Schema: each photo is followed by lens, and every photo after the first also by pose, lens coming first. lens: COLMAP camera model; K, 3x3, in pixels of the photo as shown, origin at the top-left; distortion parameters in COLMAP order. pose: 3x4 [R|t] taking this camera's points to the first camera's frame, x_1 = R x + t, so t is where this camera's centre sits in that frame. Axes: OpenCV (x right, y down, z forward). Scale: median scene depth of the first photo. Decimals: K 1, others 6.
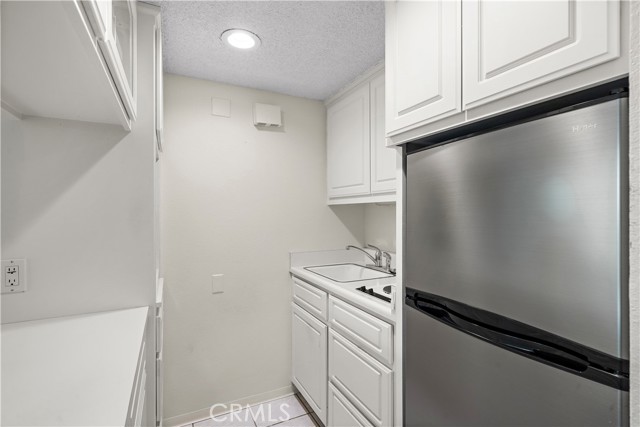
lens RADIAL K [[314.0, 0, 320.0], [0, 314.0, 213.5], [0, 0, 1]] dist [0.000016, -0.000032]
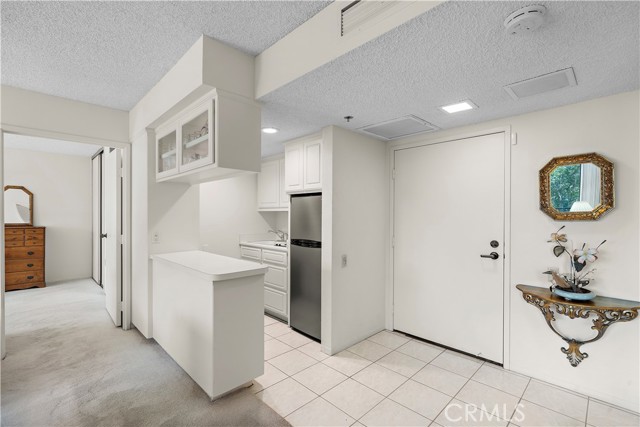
lens RADIAL K [[276.0, 0, 320.0], [0, 276.0, 213.5], [0, 0, 1]] dist [-0.024530, 0.000162]
pose [[0.951293, 0.005892, 0.308233, -0.216187], [-0.002846, 0.999943, -0.010331, 0.005927], [-0.308276, 0.008950, 0.951255, -1.218132]]
